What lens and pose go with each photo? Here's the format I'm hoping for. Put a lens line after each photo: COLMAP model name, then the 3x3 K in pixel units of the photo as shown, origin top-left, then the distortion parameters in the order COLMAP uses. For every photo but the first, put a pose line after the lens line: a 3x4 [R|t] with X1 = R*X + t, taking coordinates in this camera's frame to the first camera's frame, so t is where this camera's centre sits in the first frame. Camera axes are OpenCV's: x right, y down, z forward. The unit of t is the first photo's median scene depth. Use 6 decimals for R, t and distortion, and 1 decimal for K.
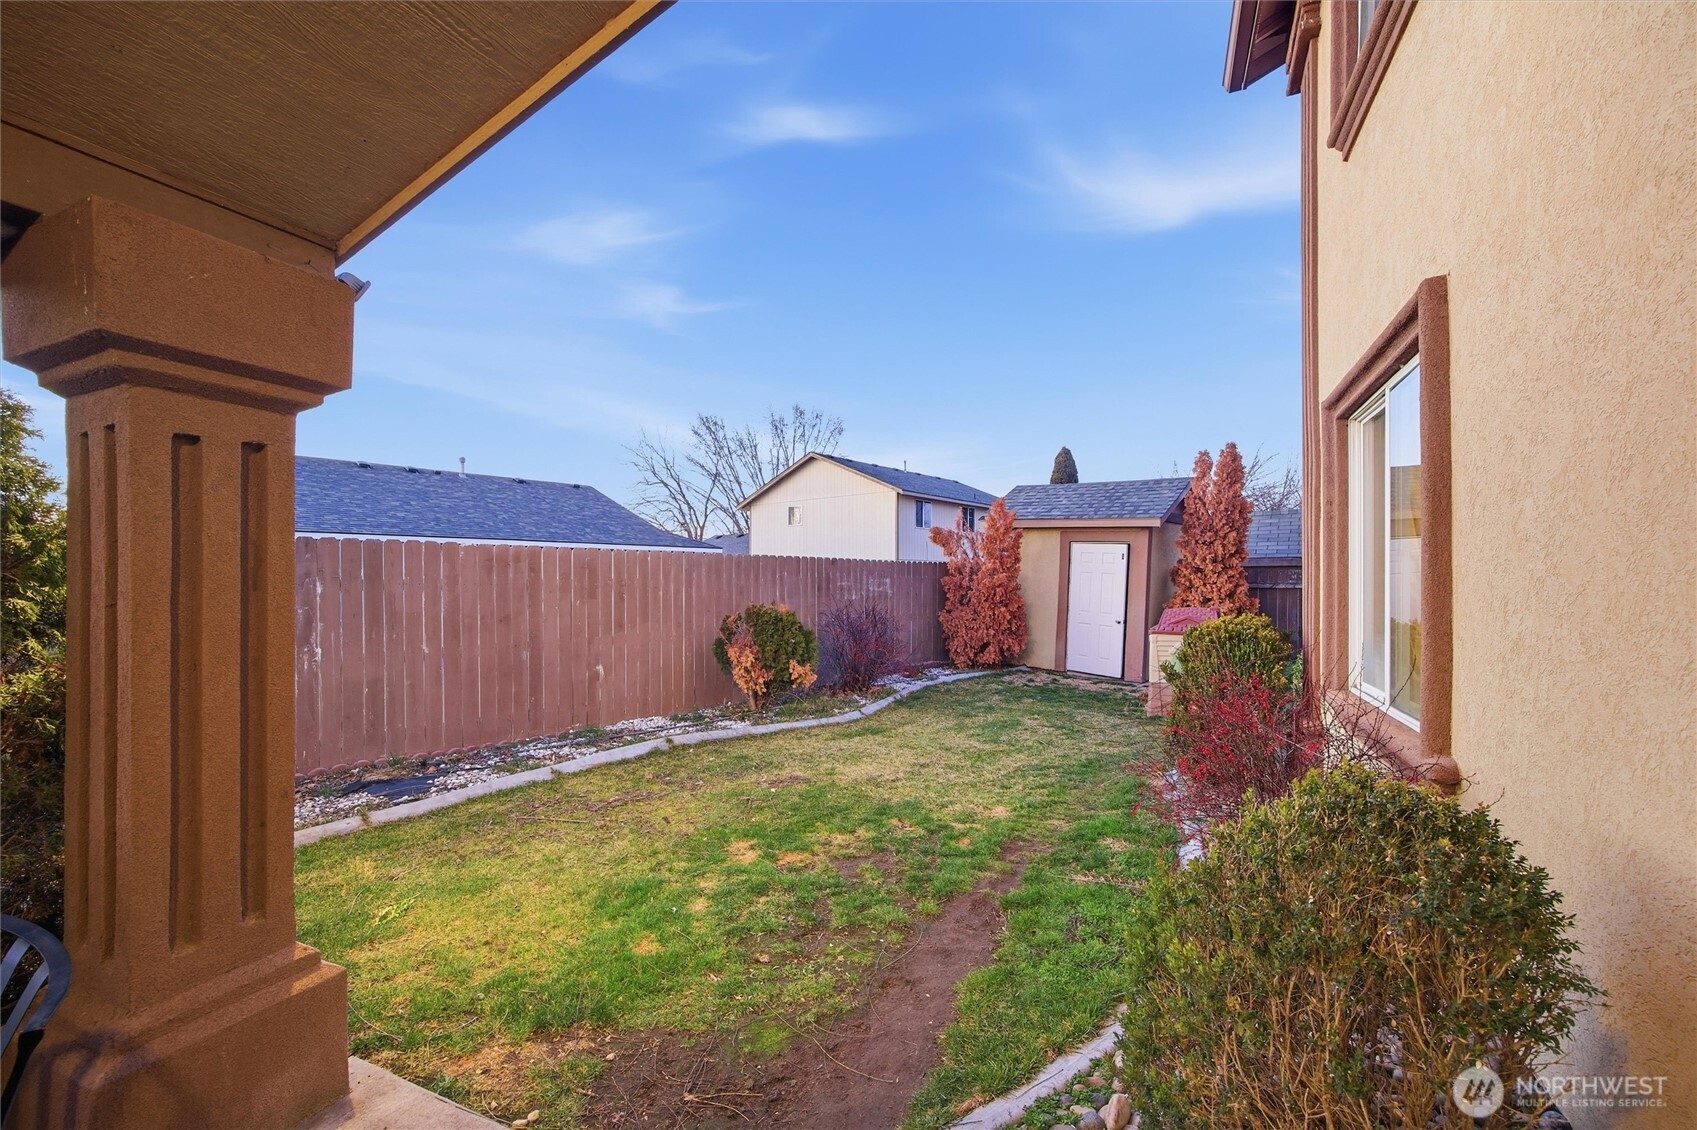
lens RADIAL K [[702.4, 0, 850.2], [0, 702.4, 572.2], [0, 0, 1]] dist [0.004582, 0.000272]
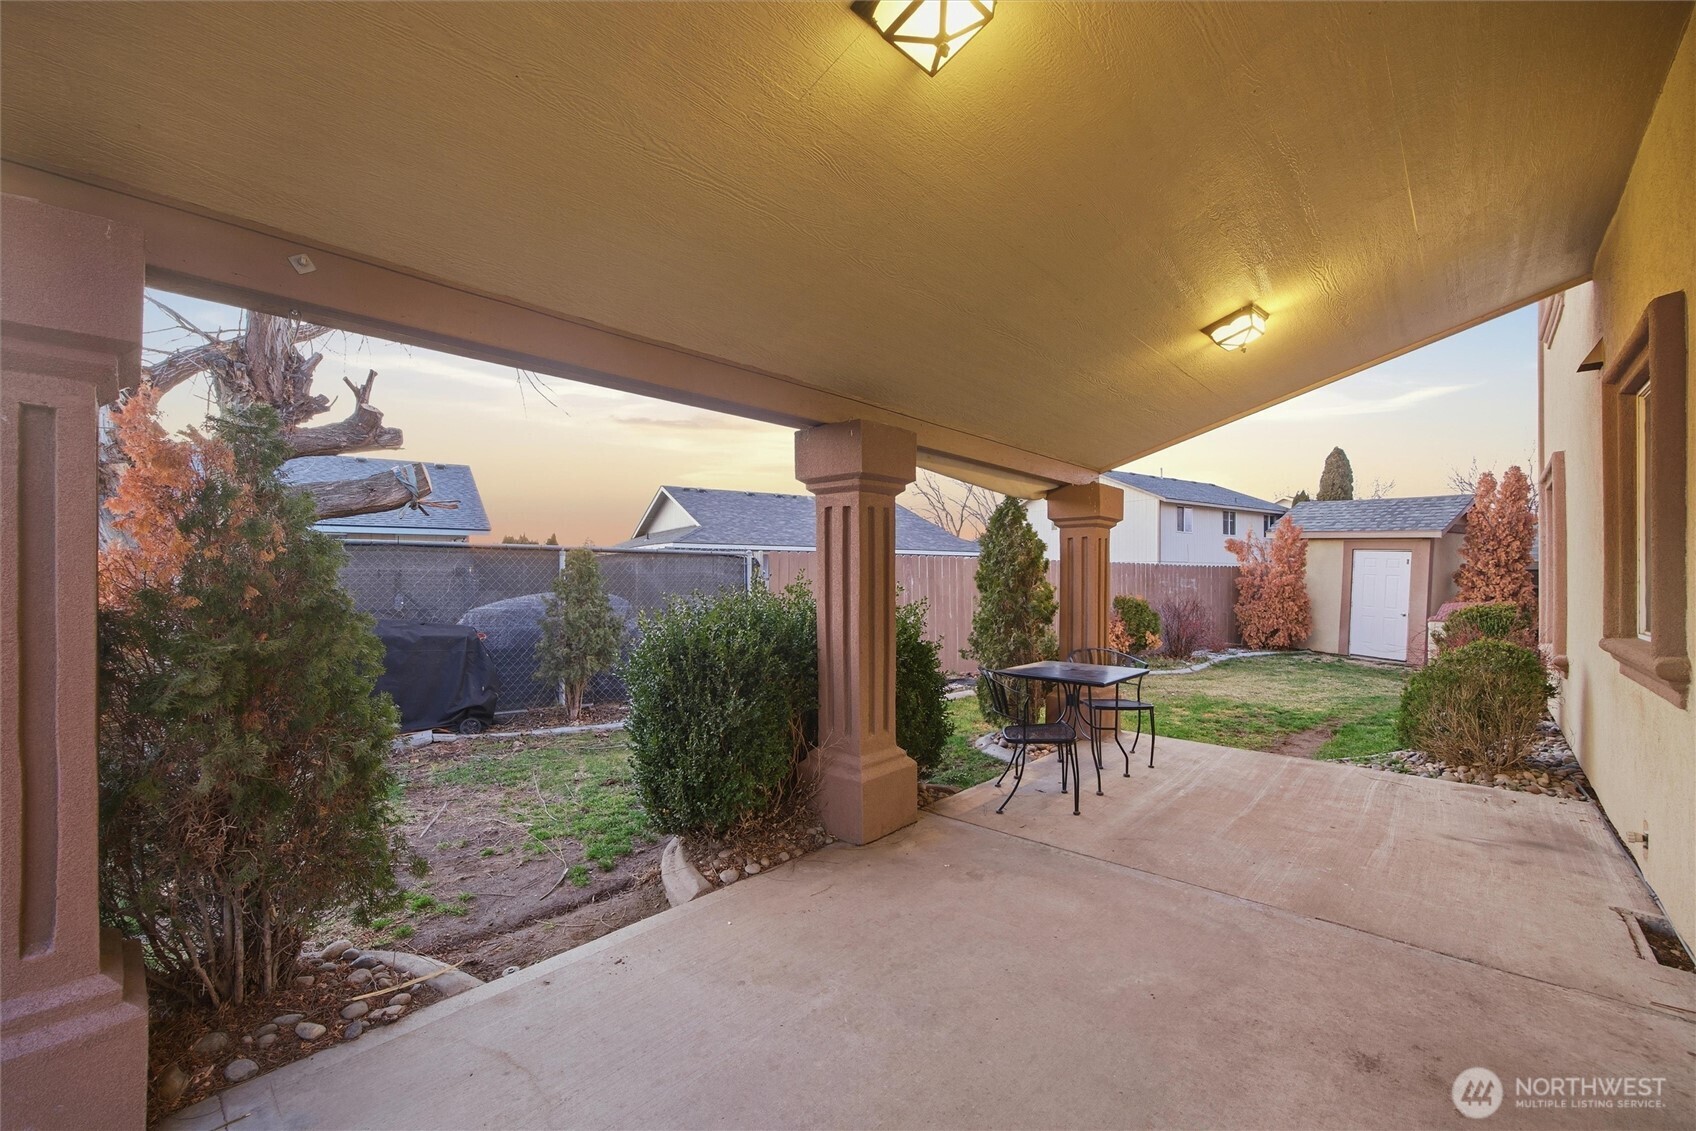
lens RADIAL K [[702.0, 0, 840.0], [0, 702.0, 569.8], [0, 0, 1]] dist [0.004582, 0.000272]
pose [[0.952662, 0.002395, -0.304023, -0.170635], [-0.002747, 0.999996, -0.000728, -0.005011], [0.304020, 0.001528, 0.952664, -0.452577]]
